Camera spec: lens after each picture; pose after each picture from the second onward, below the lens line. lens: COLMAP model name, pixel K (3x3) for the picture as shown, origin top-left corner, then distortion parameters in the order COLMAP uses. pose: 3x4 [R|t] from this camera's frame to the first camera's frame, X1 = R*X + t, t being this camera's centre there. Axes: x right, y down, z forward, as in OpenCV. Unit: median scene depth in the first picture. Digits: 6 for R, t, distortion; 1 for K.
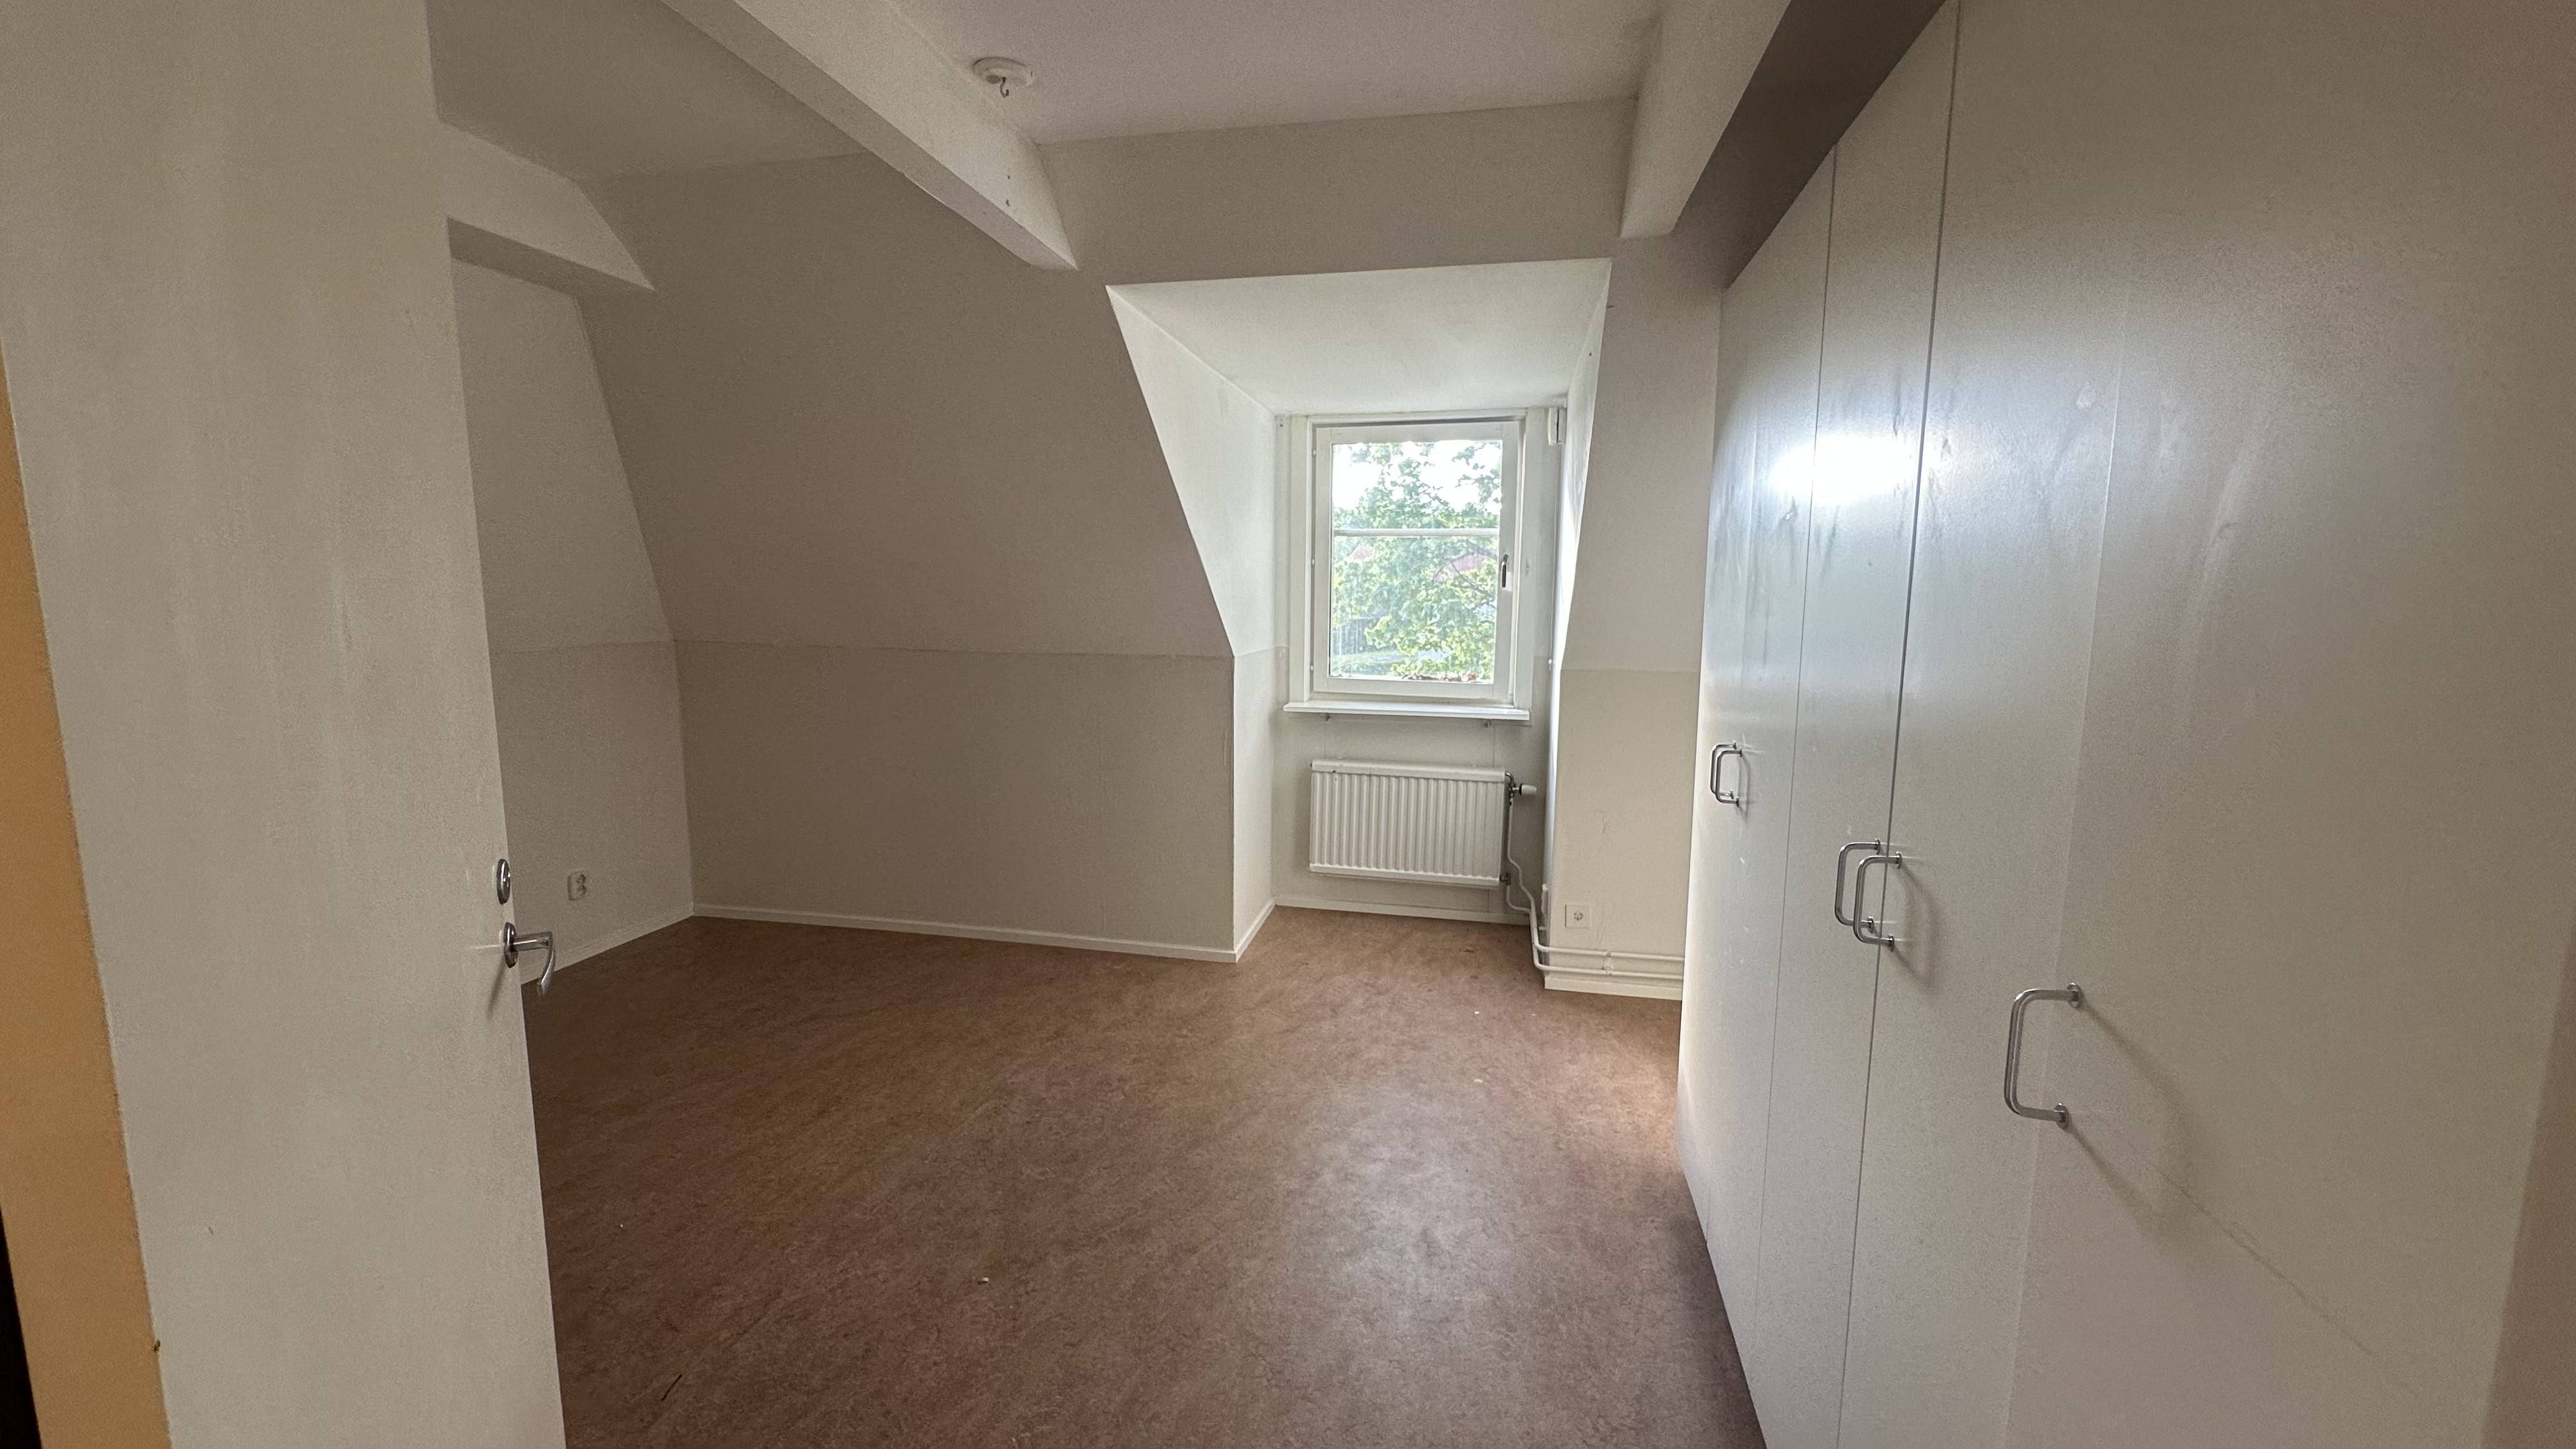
lens RADIAL K [[1027.5, 0, 1288.0], [0, 1027.5, 724.5], [0, 0, 1]] dist [-0.000260, -0.000007]
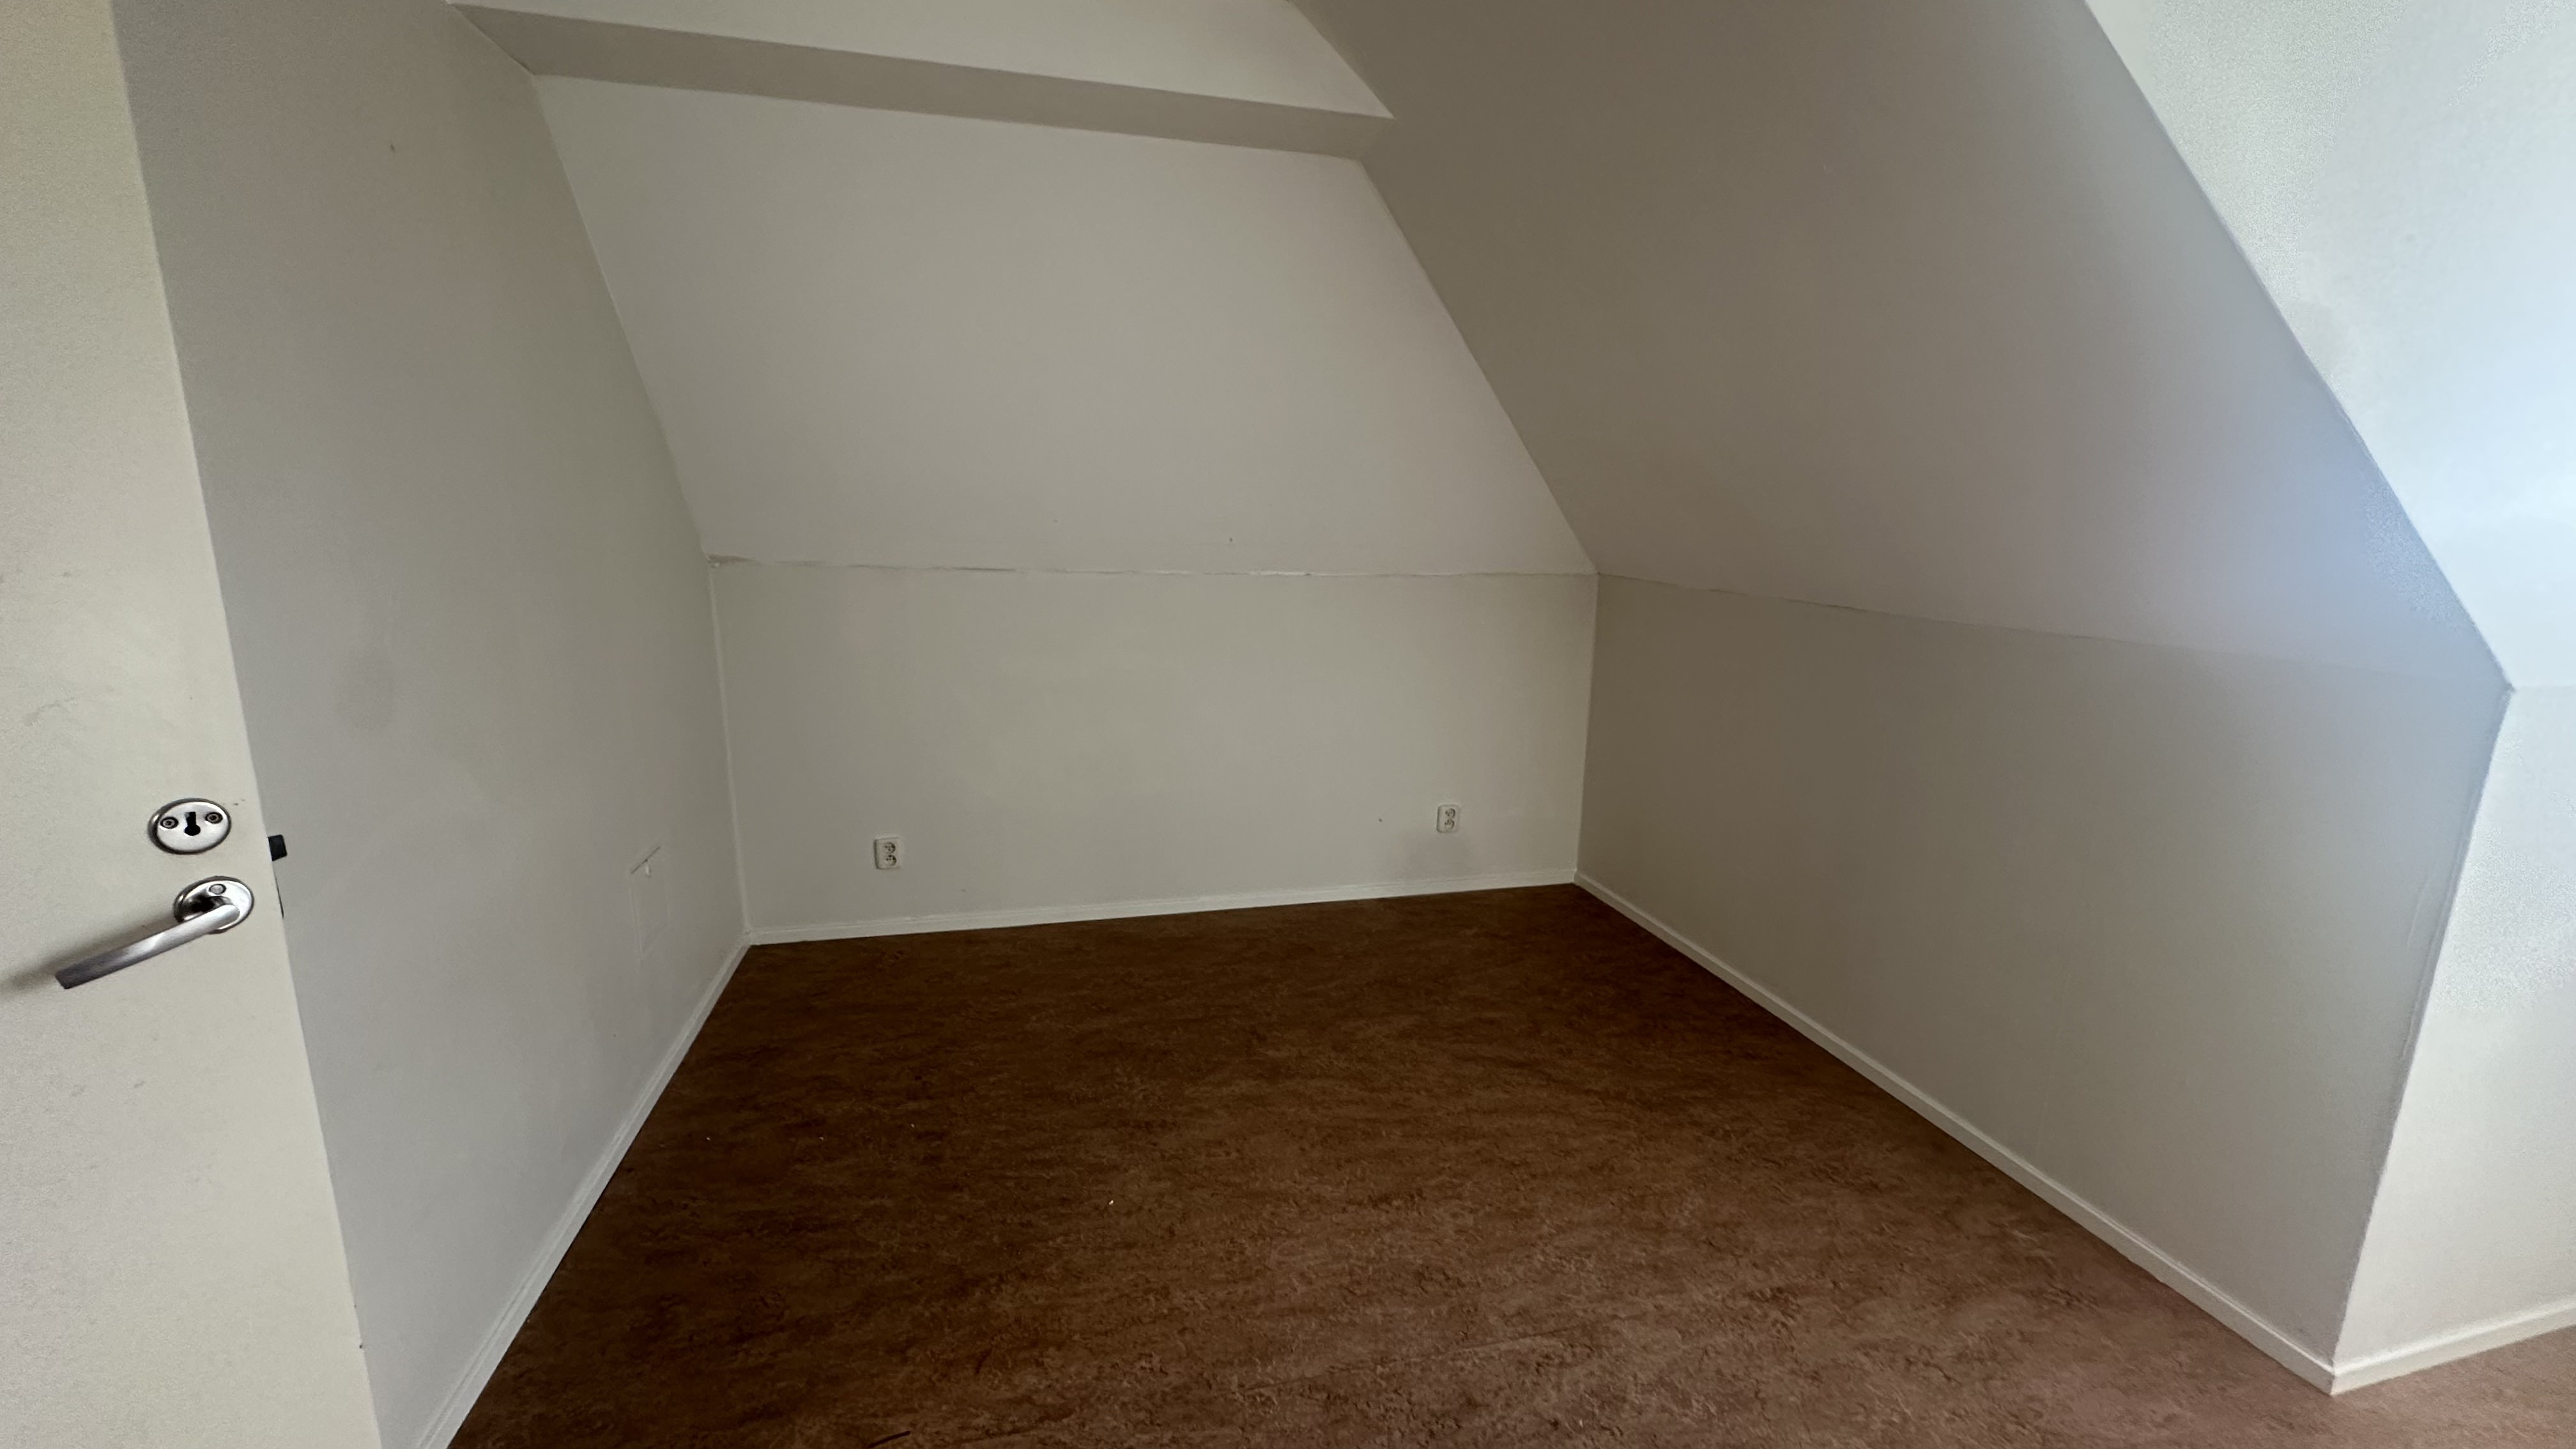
lens RADIAL K [[1027.5, 0, 1288.0], [0, 1027.5, 724.5], [0, 0, 1]] dist [-0.000260, -0.000007]
pose [[0.437722, 0.179109, -0.881090, 0.094751], [-0.132883, 0.982083, 0.133623, -0.045726], [0.889237, 0.058592, 0.453679, 0.451147]]
